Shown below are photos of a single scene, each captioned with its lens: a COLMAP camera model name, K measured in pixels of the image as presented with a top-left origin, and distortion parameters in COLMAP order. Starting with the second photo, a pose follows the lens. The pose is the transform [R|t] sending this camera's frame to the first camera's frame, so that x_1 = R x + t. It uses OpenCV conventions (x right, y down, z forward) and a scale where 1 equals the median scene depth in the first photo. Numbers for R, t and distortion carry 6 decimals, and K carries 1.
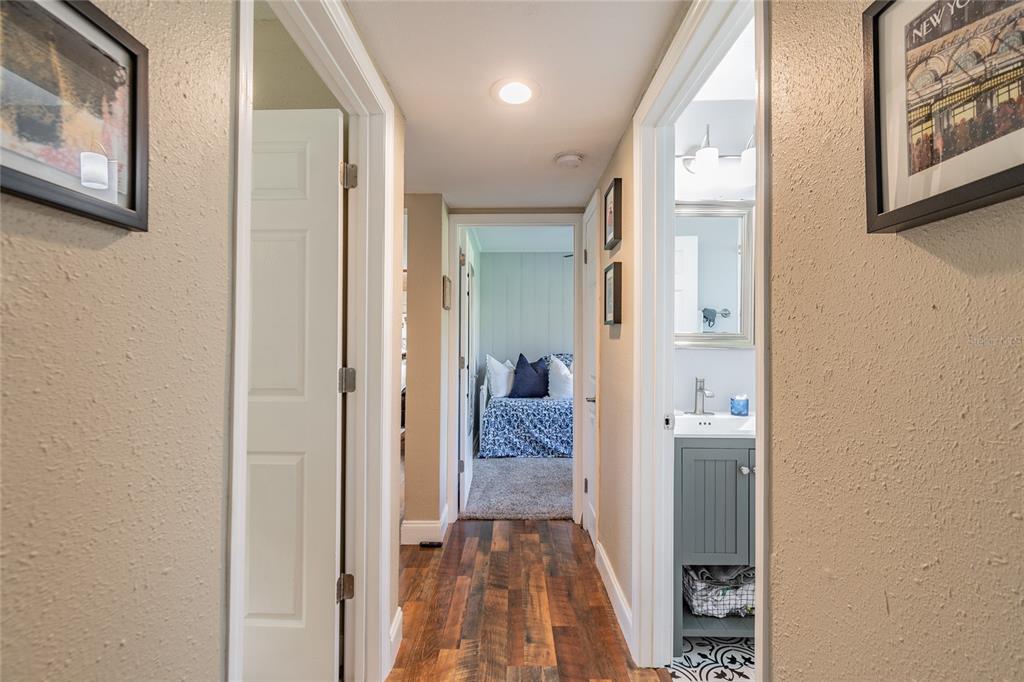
lens RADIAL K [[451.4, 0, 509.9], [0, 451.4, 340.3], [0, 0, 1]] dist [0.000915, -0.000006]
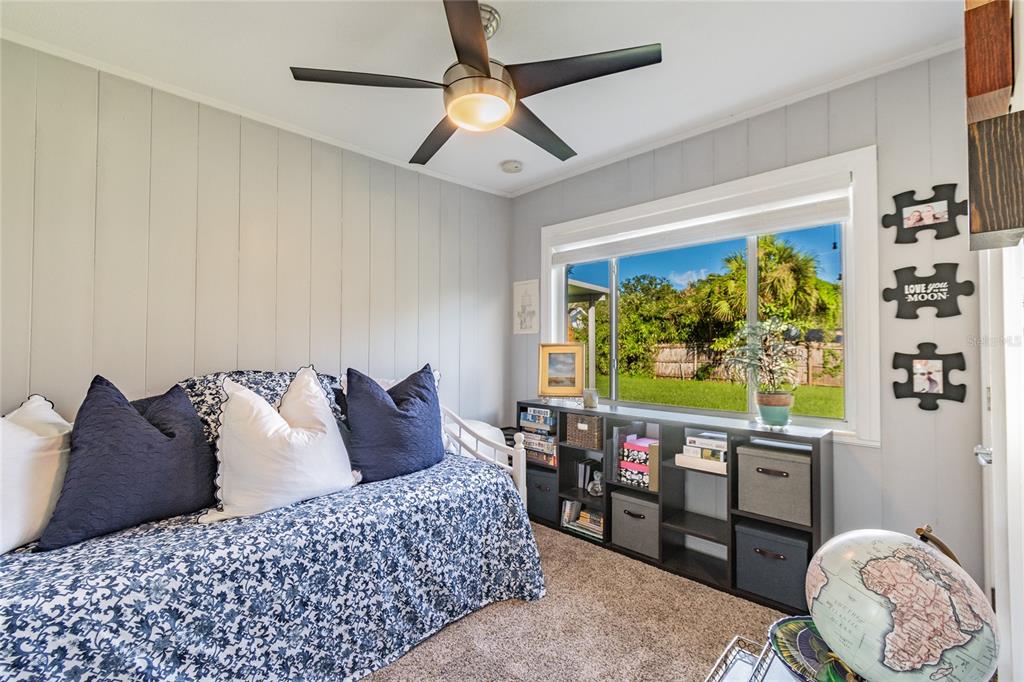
lens RADIAL K [[451.4, 0, 509.9], [0, 451.4, 340.3], [0, 0, 1]] dist [0.000915, -0.000006]
pose [[0.699401, 0.010393, 0.714654, 0.001075], [-0.006260, 0.999945, -0.008415, 0.007320], [-0.714702, 0.001412, 0.699428, 0.676030]]
